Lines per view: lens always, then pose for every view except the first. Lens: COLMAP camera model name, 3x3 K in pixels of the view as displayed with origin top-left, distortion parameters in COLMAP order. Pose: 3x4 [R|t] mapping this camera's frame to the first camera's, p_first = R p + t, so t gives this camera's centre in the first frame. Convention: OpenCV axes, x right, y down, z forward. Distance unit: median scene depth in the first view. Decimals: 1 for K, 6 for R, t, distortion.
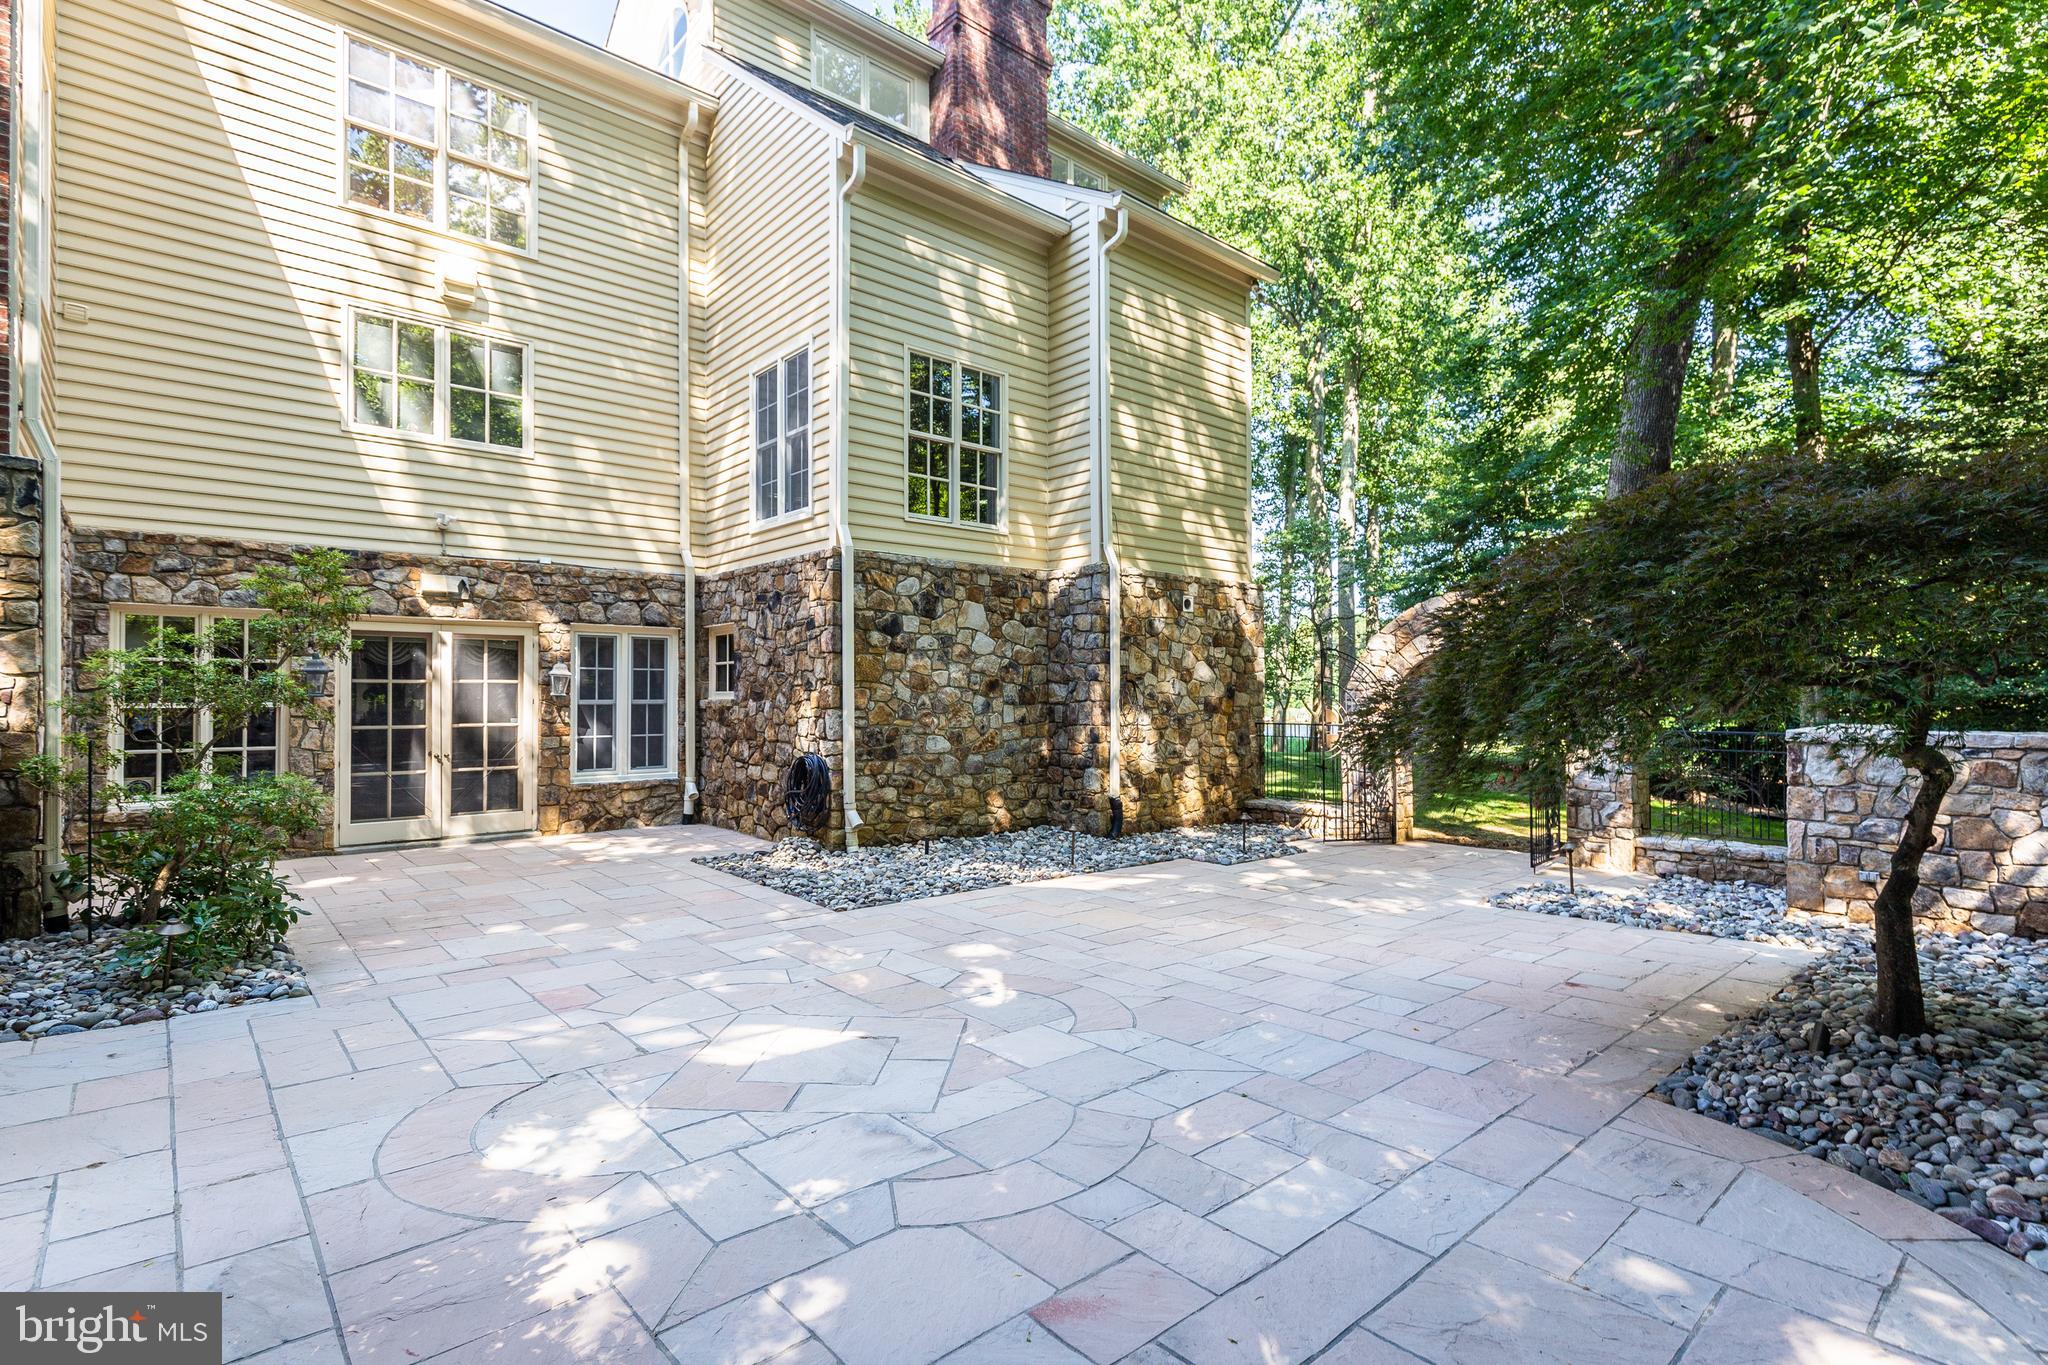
lens RADIAL K [[986.3, 0, 1023.0], [0, 986.3, 680.2], [0, 0, 1]] dist [0.009646, 0.000247]
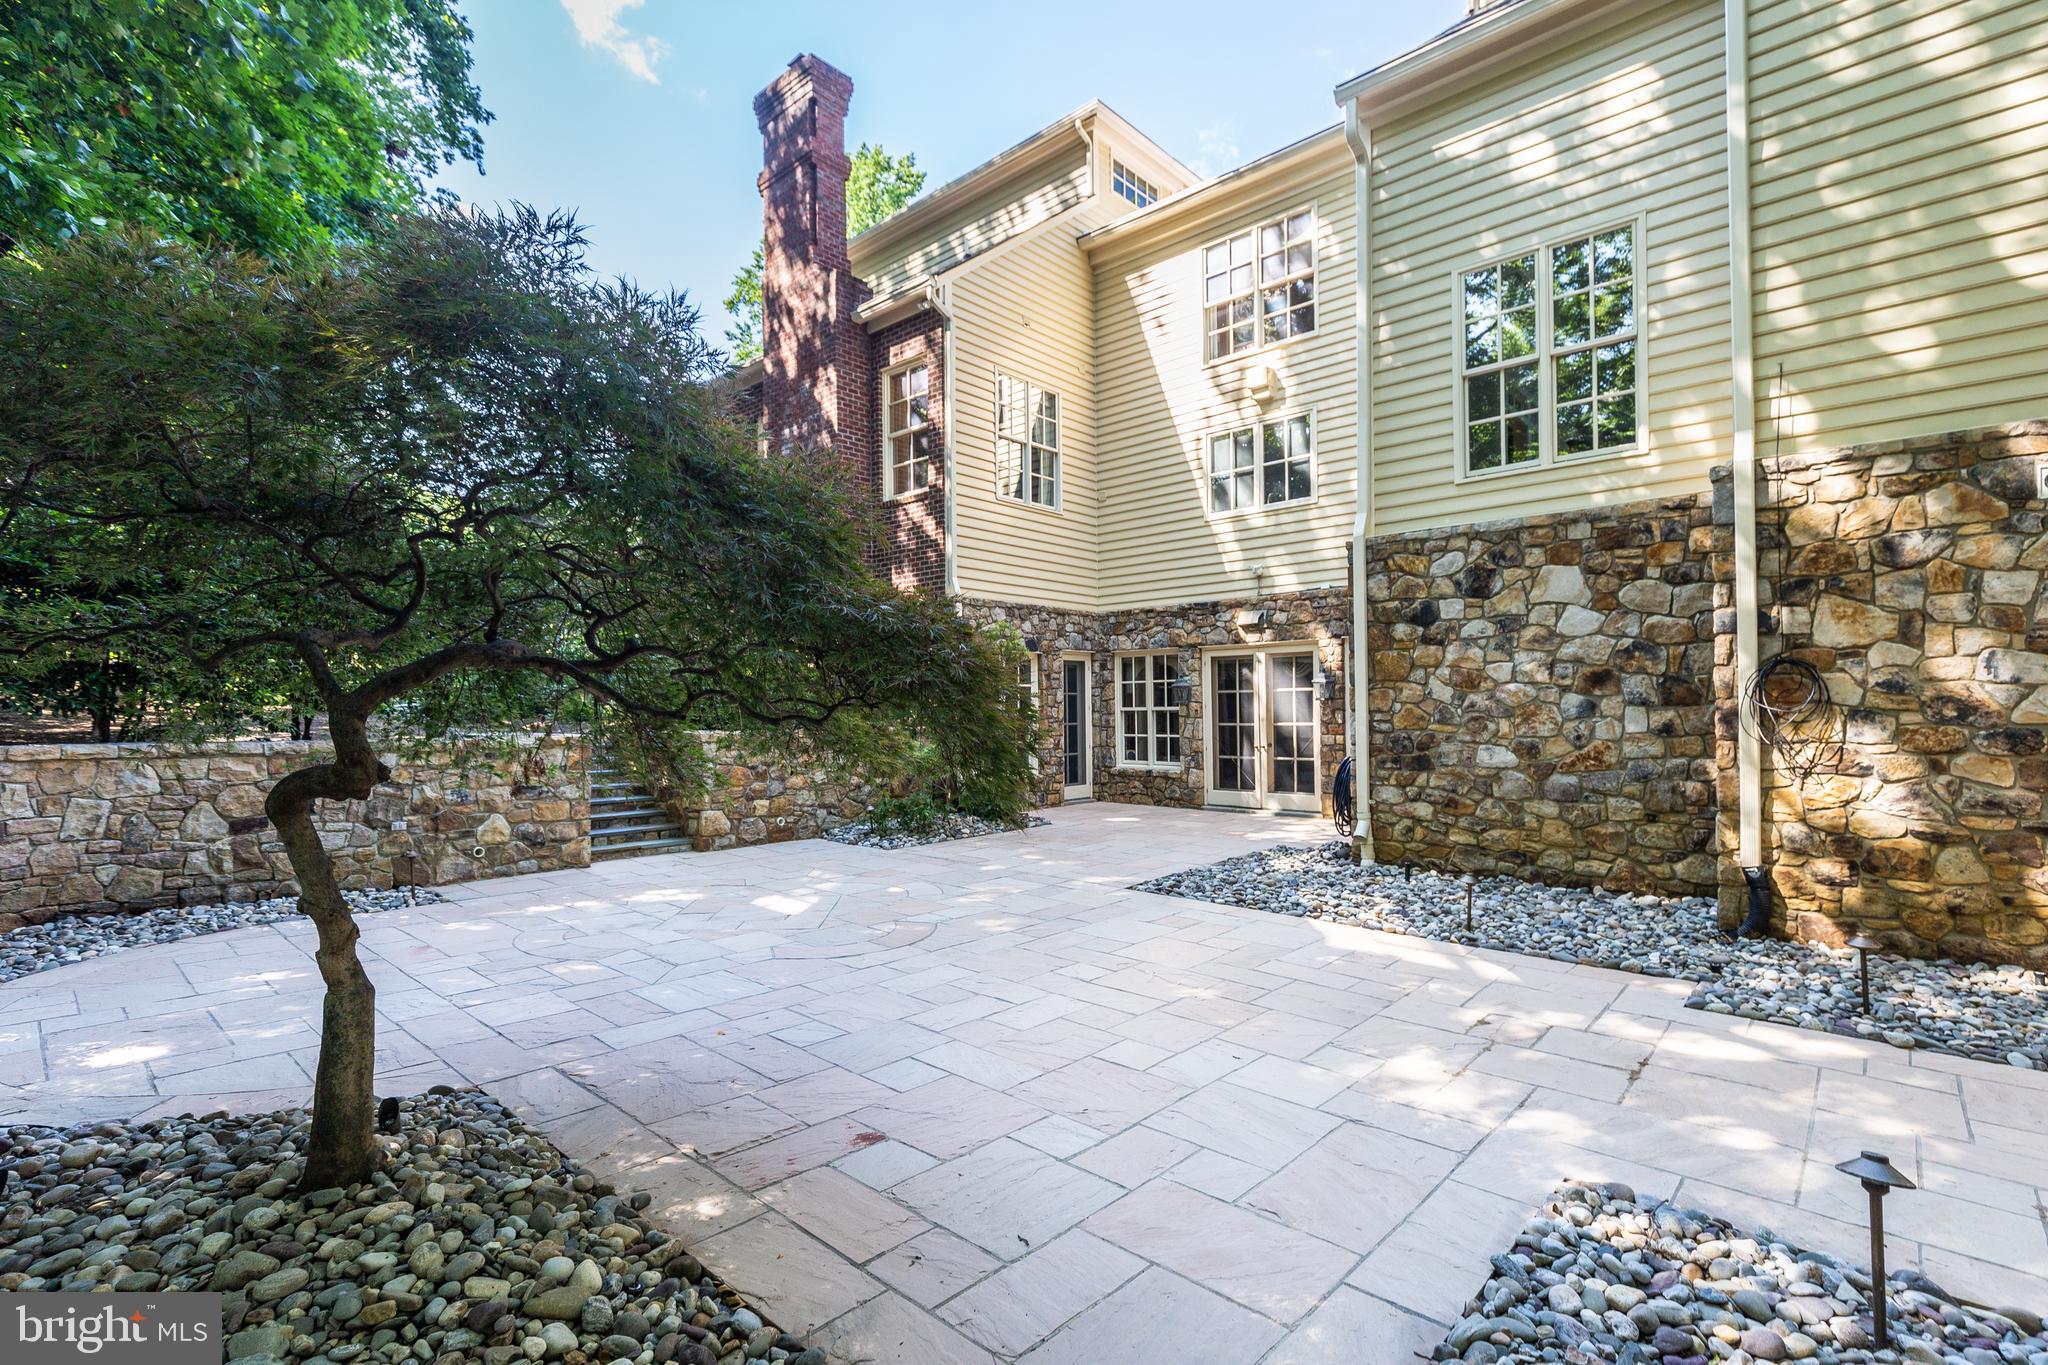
lens RADIAL K [[930.8, 0, 1025.1], [0, 930.8, 699.4], [0, 0, 1]] dist [0.007260, -0.004486]
pose [[0.106185, -0.012654, -0.994266, 0.616811], [0.024504, 0.999649, -0.010106, 0.017862], [0.994044, -0.023290, 0.106457, 0.551740]]
